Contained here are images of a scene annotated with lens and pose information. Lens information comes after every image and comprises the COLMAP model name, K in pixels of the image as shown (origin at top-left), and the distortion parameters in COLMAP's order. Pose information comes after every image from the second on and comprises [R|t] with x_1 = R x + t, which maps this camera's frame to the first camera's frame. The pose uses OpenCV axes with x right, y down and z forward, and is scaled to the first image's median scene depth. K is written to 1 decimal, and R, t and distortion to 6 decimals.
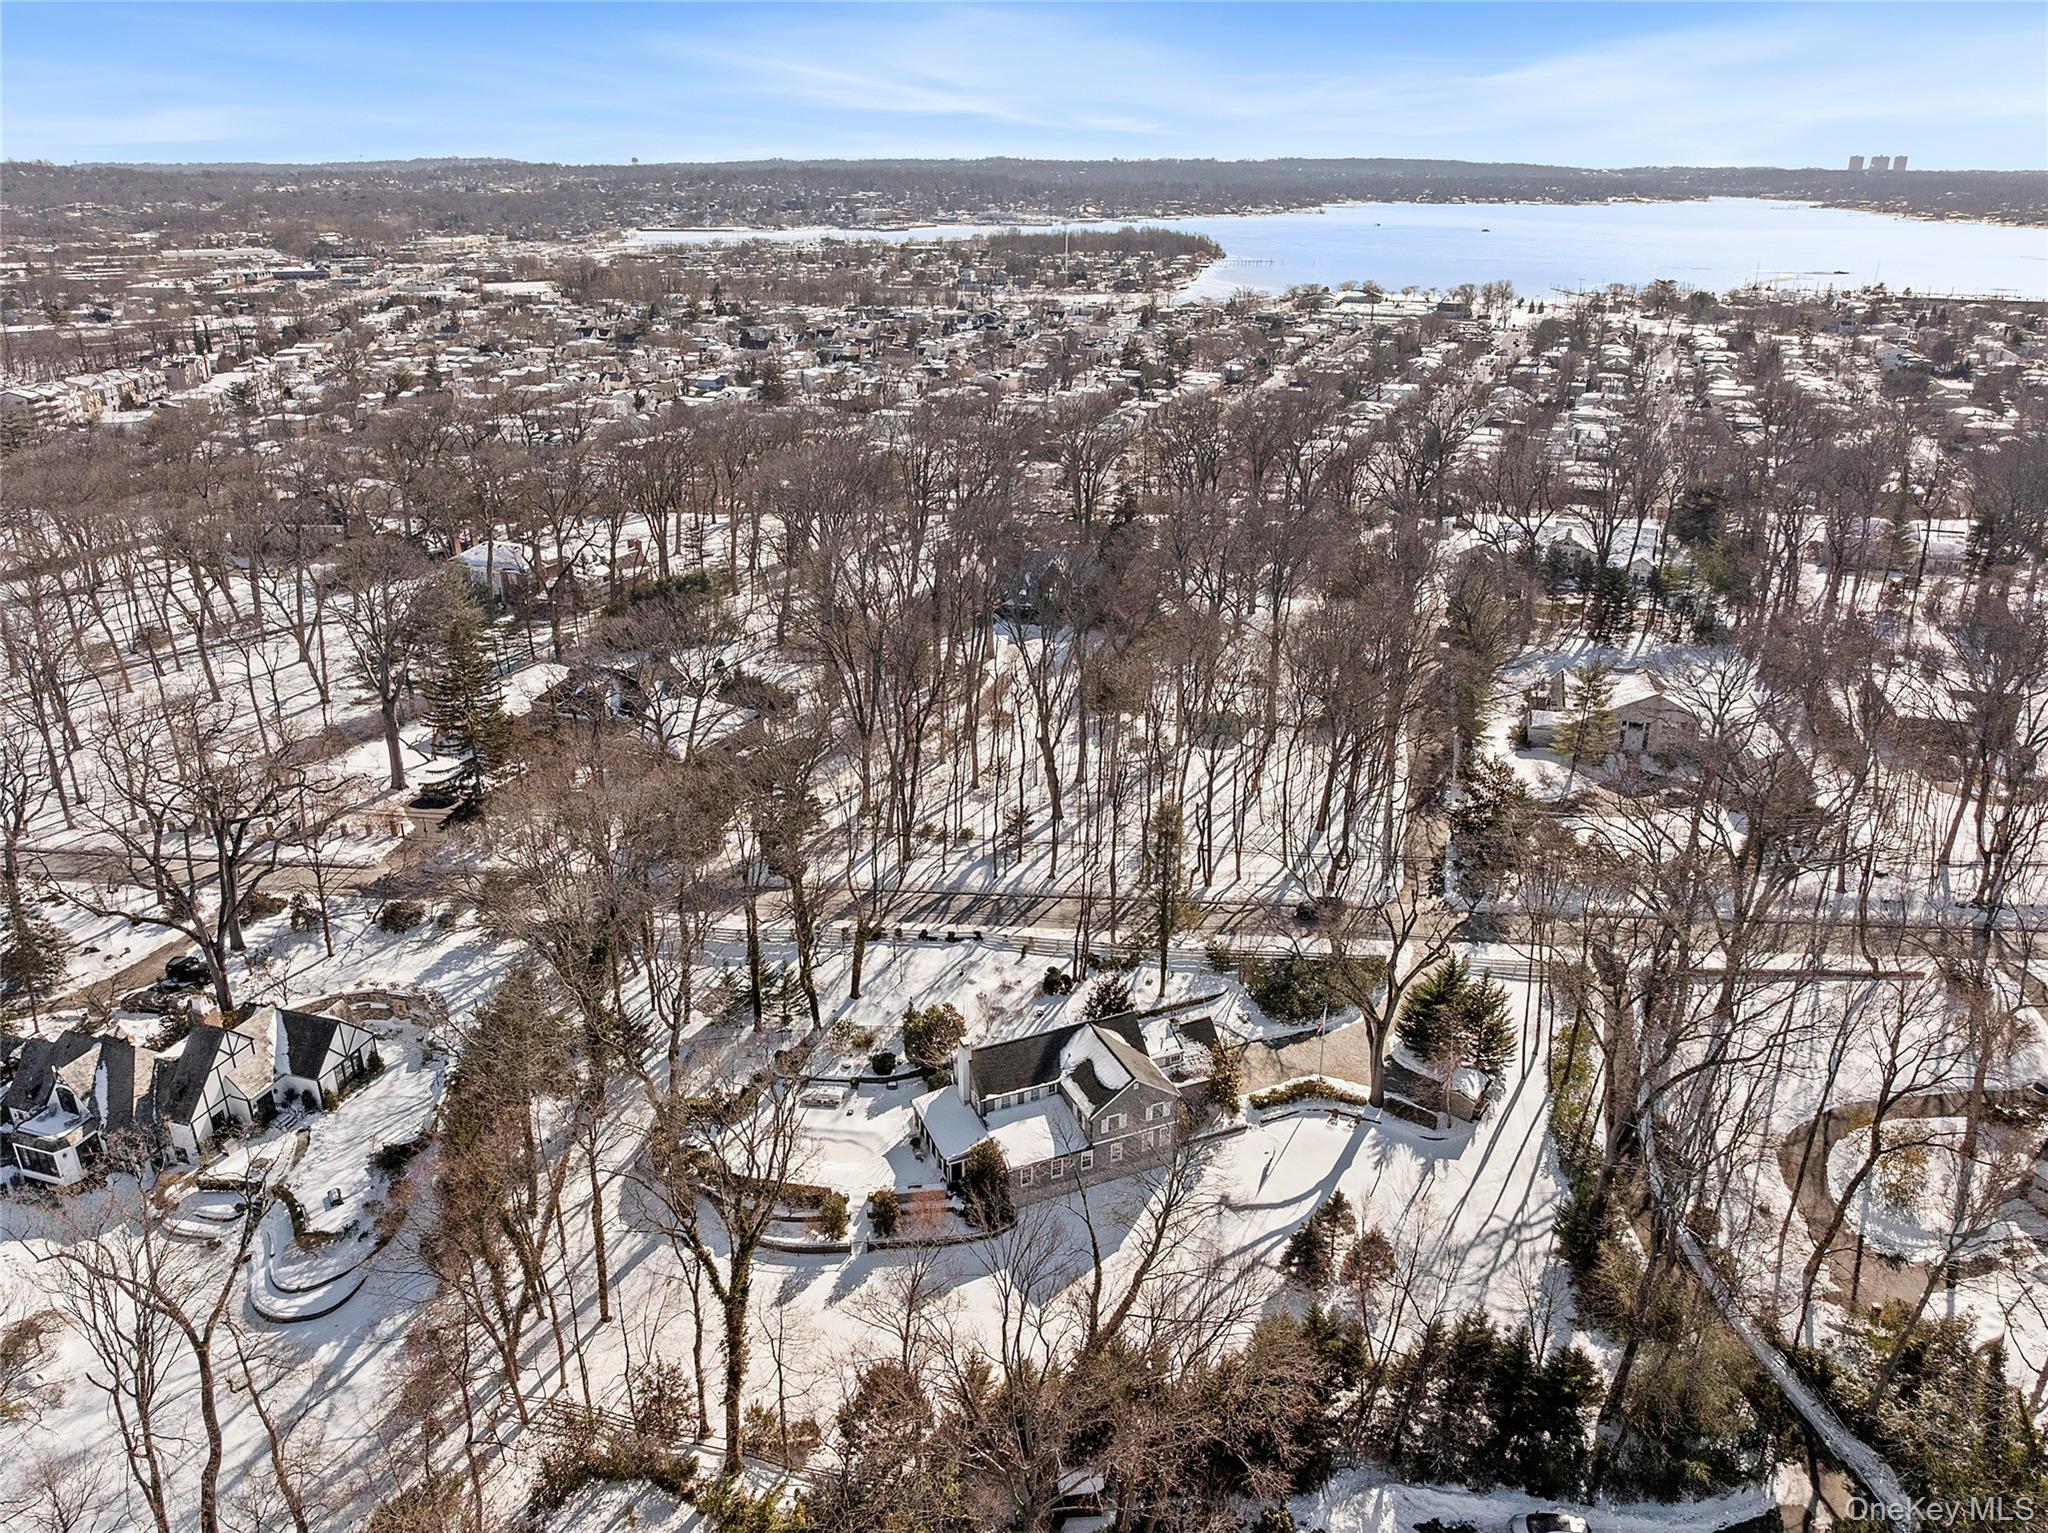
lens RADIAL K [[1437.0, 0, 1024.0], [0, 1437.0, 766.5], [0, 0, 1]] dist [-0.041725, -0.002014]
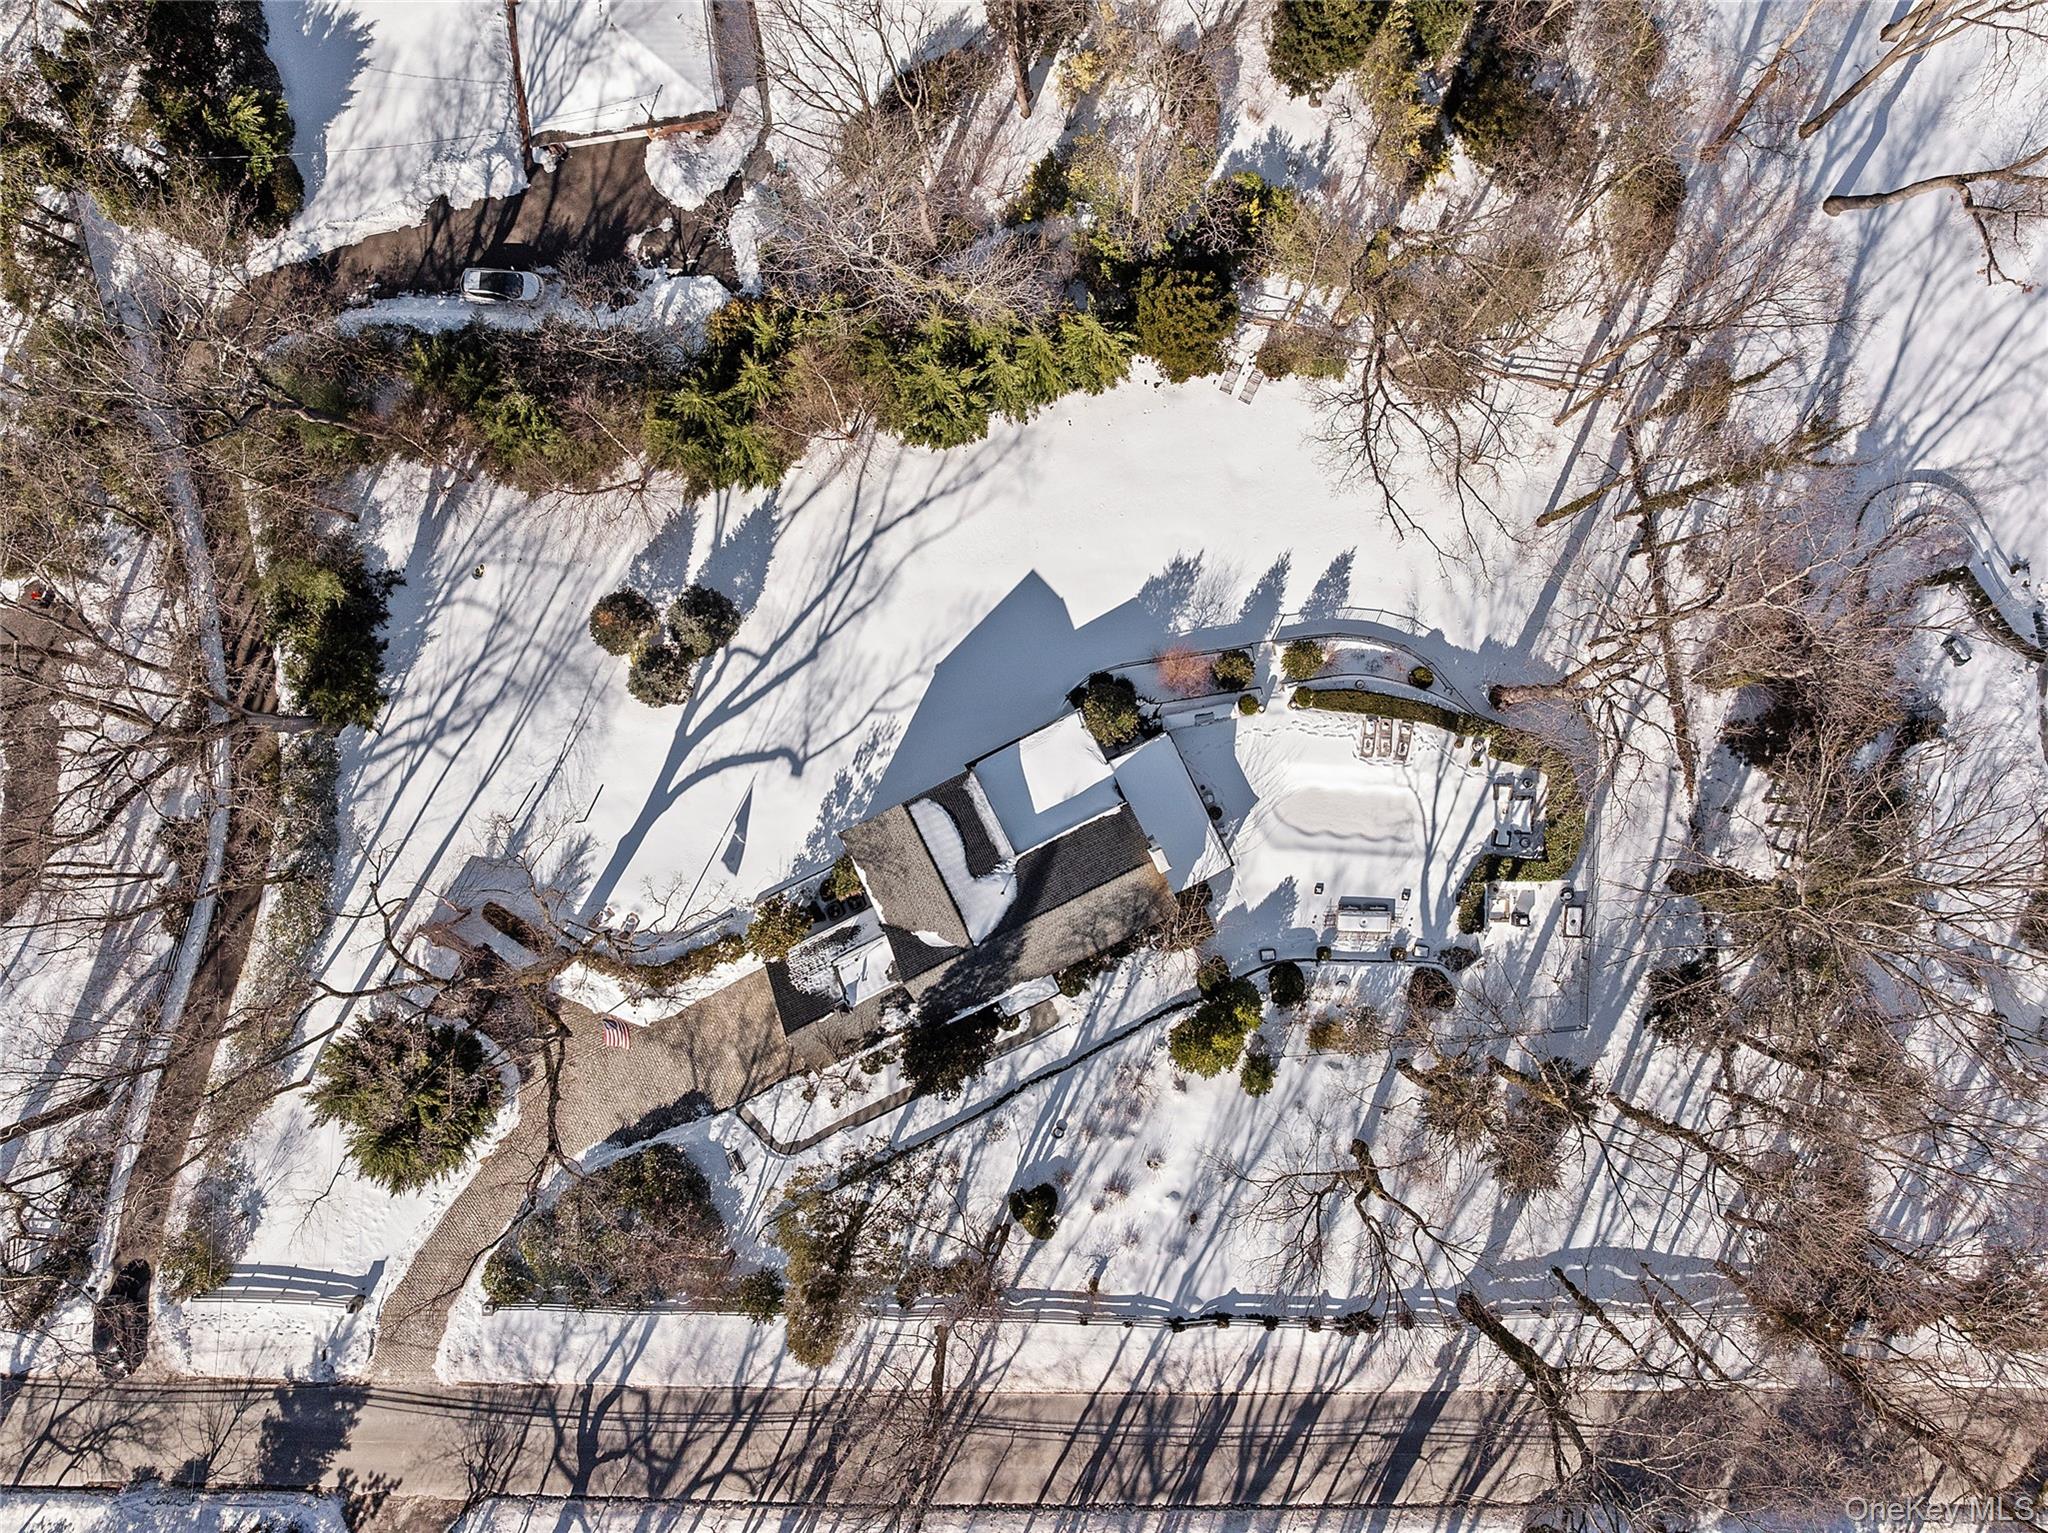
lens RADIAL K [[1437.0, 0, 1024.0], [0, 1437.0, 766.5], [0, 0, 1]] dist [-0.041725, -0.002014]
pose [[-0.998209, 0.059749, 0.002925, 0.016482], [-0.021228, -0.399509, 0.916483, -0.372184], [0.055927, 0.914780, 0.400062, 0.660197]]
